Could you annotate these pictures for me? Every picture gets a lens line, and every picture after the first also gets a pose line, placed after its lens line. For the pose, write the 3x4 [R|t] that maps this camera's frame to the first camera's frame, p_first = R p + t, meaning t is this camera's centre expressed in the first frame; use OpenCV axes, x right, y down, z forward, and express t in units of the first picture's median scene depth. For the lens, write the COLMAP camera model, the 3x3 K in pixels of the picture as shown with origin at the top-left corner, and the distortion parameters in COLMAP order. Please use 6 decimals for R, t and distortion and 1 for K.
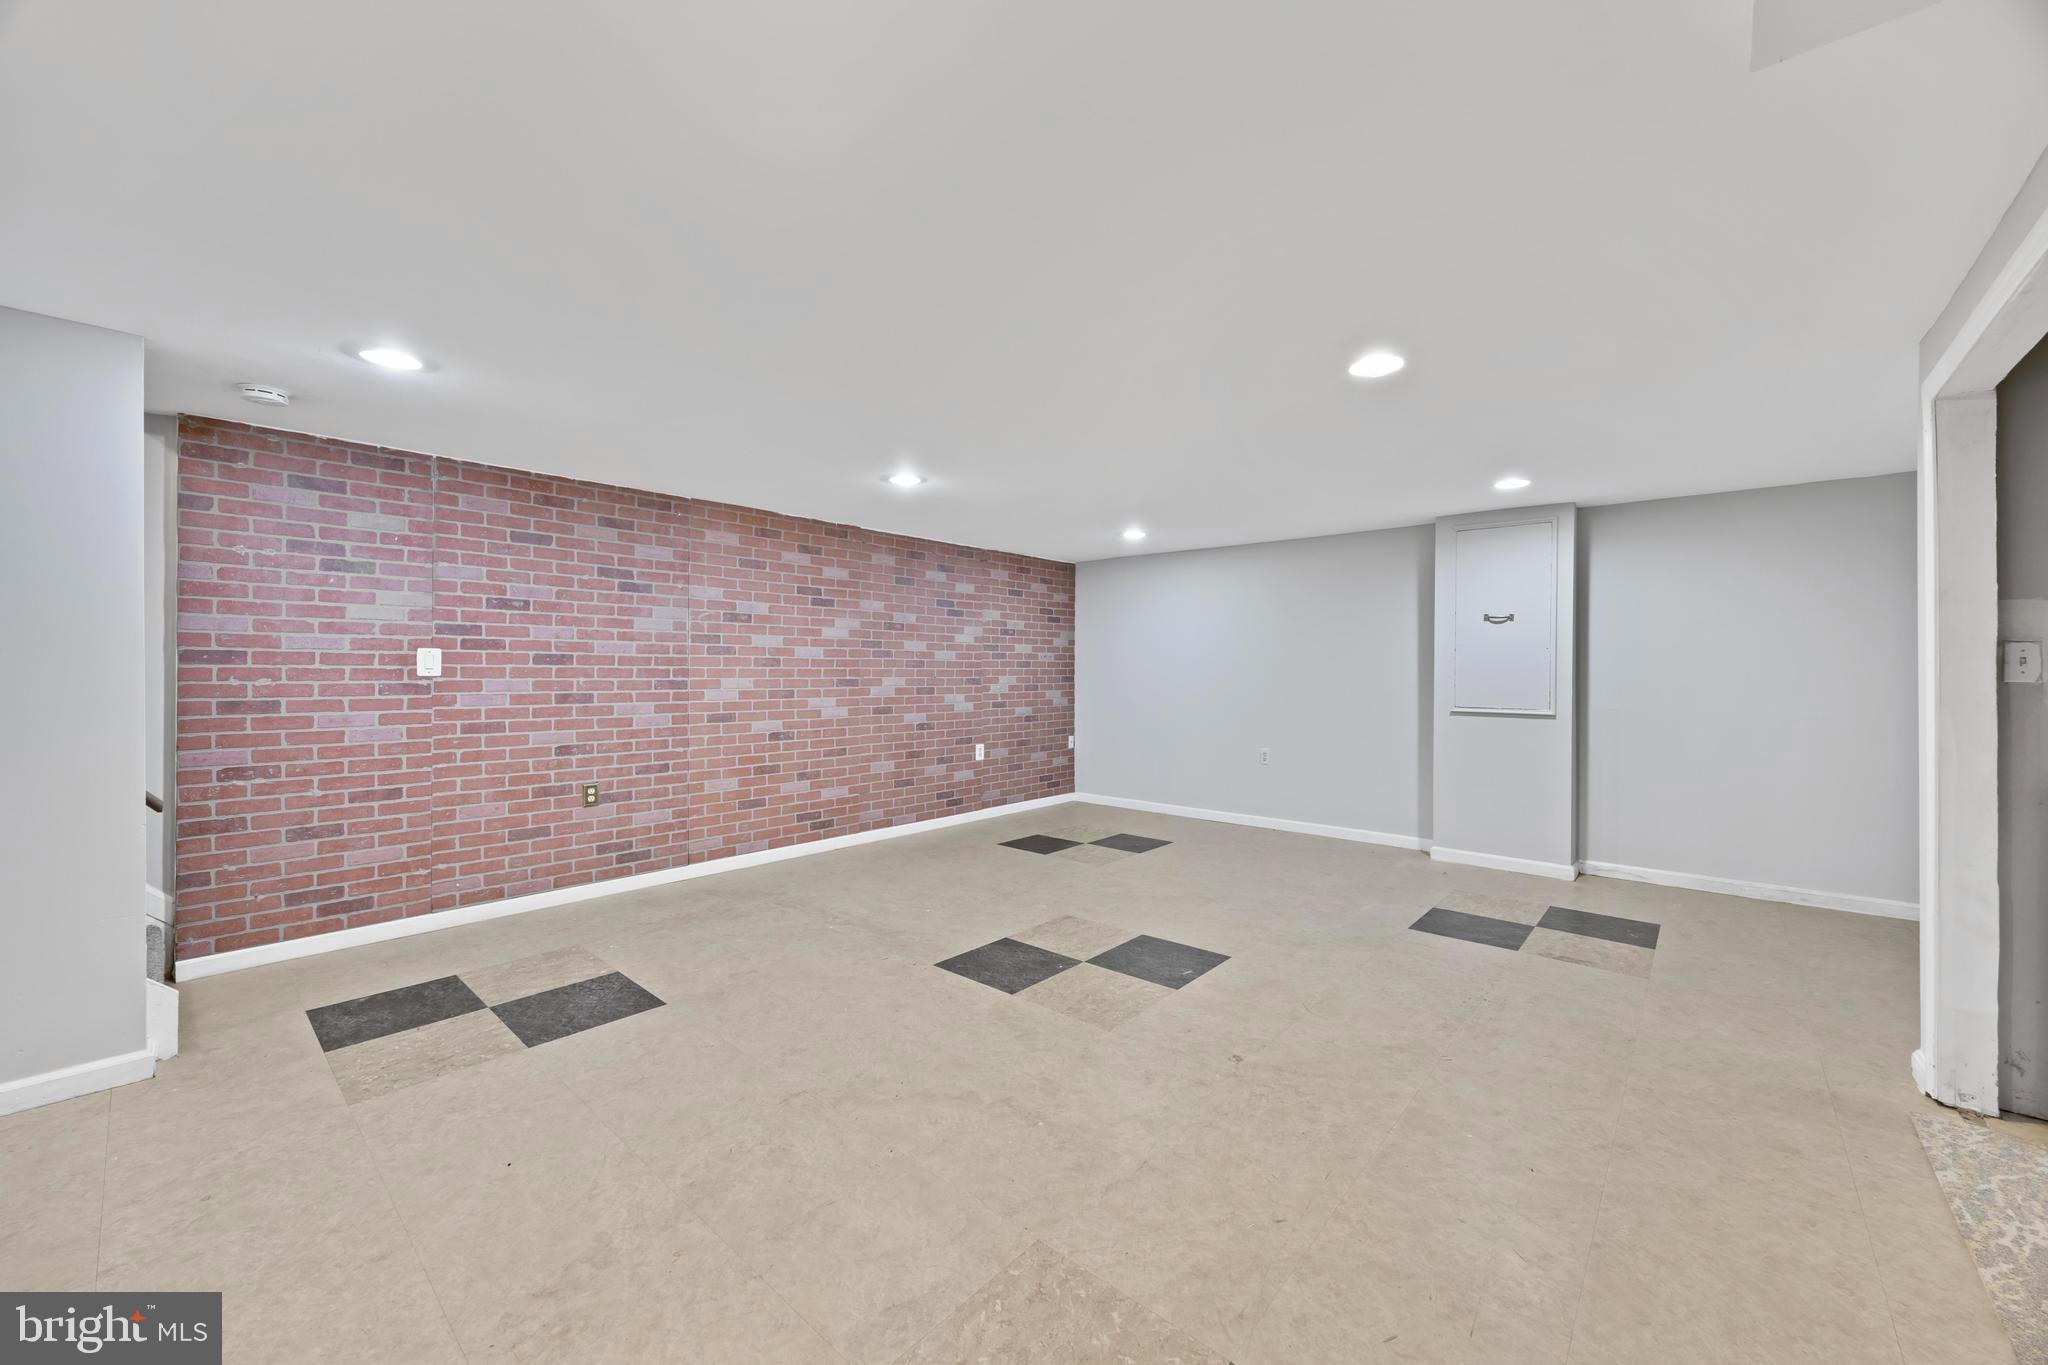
lens RADIAL K [[784.2, 0, 1029.0], [0, 784.2, 668.6], [0, 0, 1]] dist [-0.009912, 0.000033]
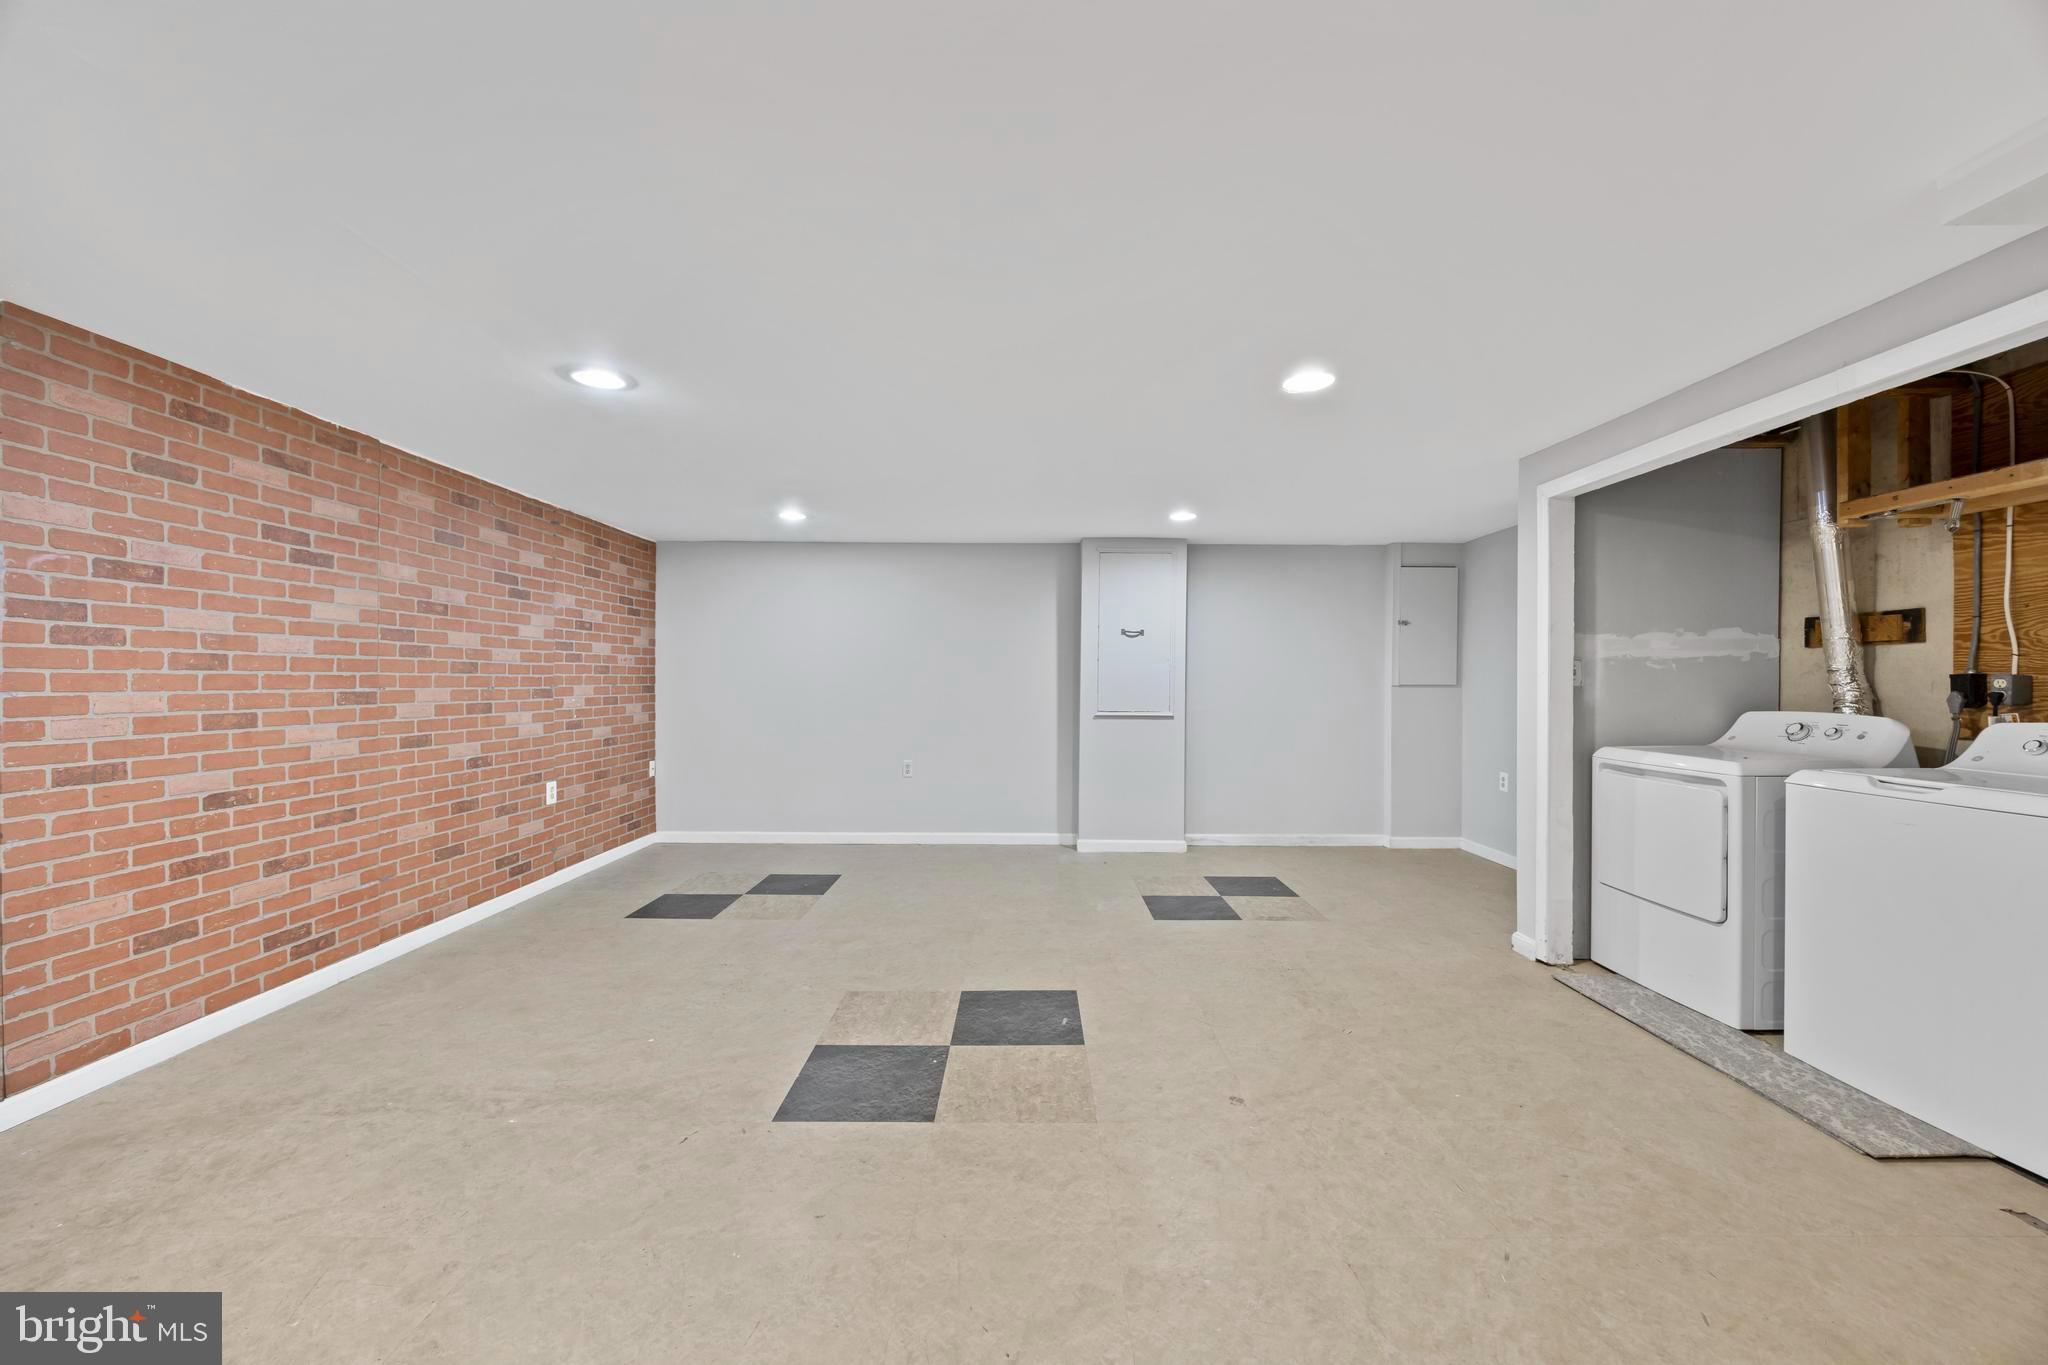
lens RADIAL K [[776.3, 0, 1024.0], [0, 776.3, 682.5], [0, 0, 1]] dist [-0.004836, 0.000259]
pose [[0.748971, -0.002765, 0.662597, -0.238578], [-0.002311, 0.999974, 0.006785, 0.001055], [-0.662599, -0.006613, 0.748945, 0.222212]]
